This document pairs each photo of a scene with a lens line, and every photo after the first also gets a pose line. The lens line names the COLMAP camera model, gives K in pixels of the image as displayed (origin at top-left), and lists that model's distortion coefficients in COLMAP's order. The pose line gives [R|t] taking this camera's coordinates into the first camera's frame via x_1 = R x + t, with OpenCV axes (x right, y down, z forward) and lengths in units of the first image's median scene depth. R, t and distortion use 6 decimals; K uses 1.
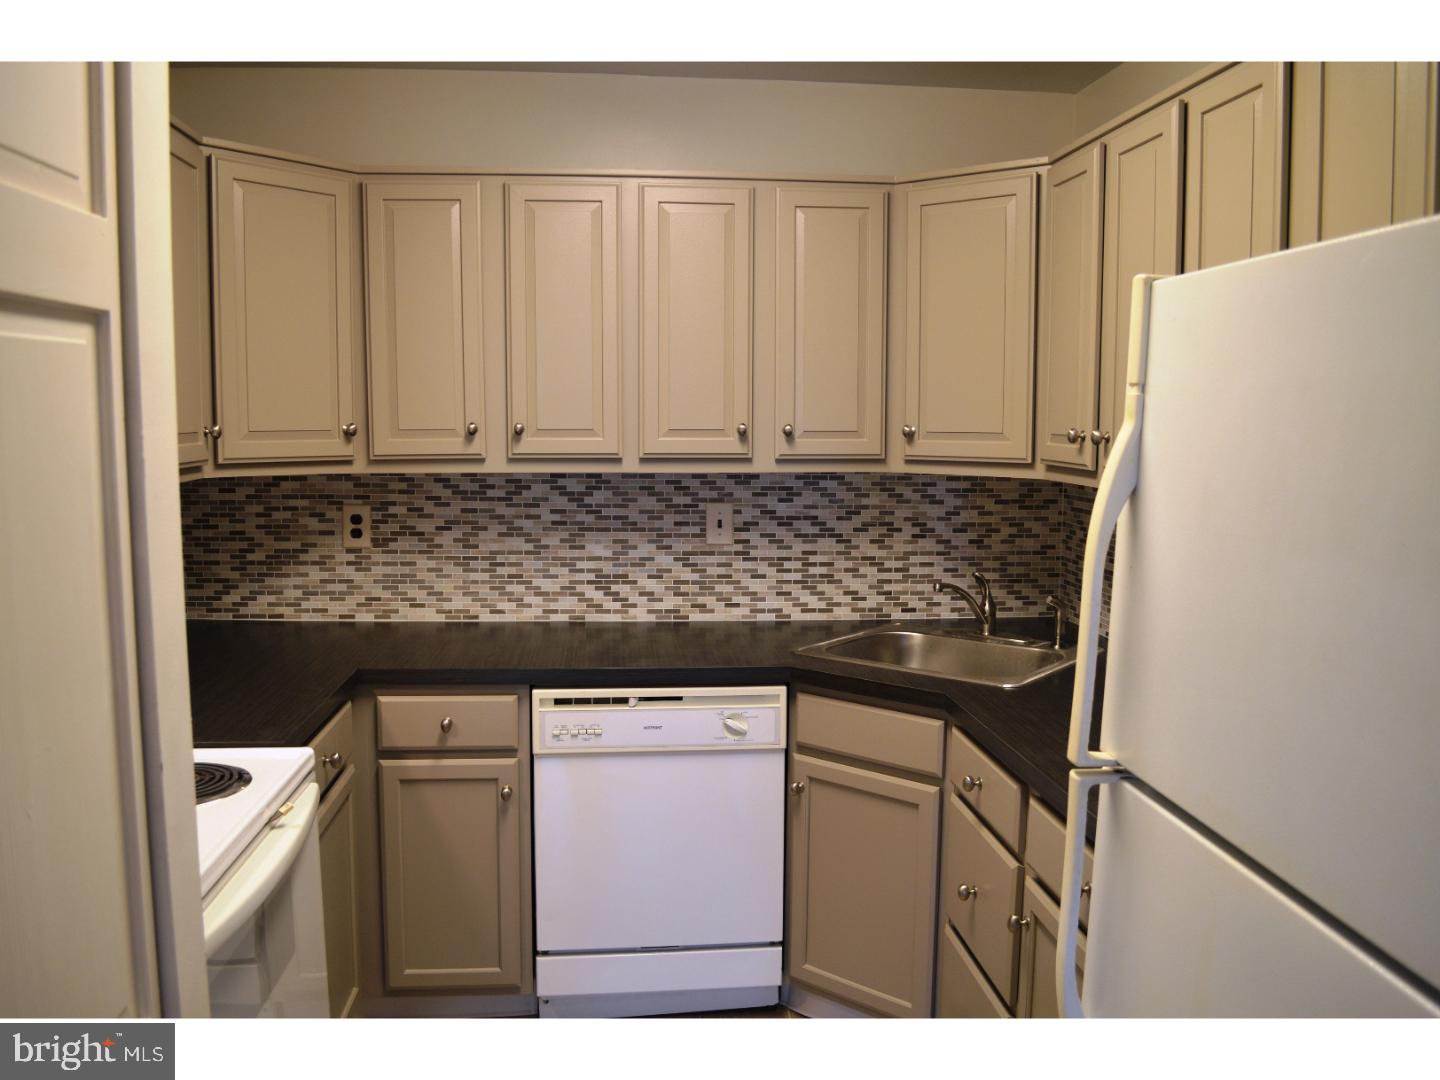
lens RADIAL K [[1154.6, 0, 715.3], [0, 1154.6, 536.1], [0, 0, 1]] dist [-0.075492, 0.016724]
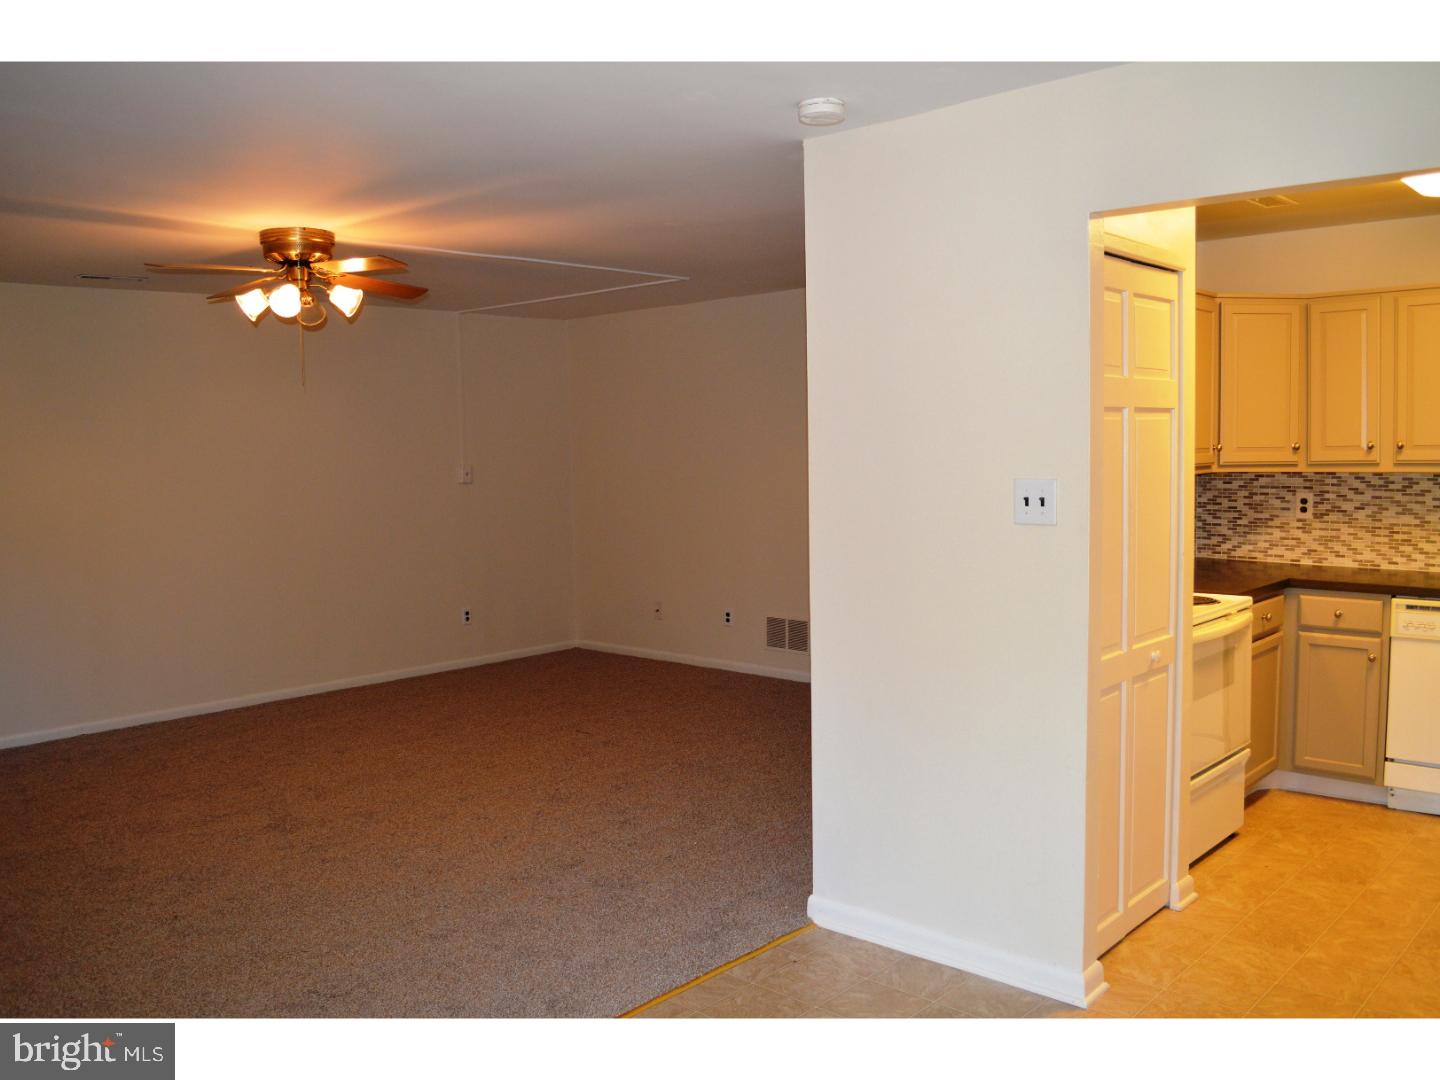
lens RADIAL K [[1213.0, 0, 725.1], [0, 1213.0, 532.6], [0, 0, 1]] dist [-0.075660, 0.012320]
pose [[0.674373, 0.037309, -0.737448, 0.389022], [-0.058723, 0.998269, -0.003196, 0.084540], [0.736052, 0.045461, 0.675397, -0.762594]]
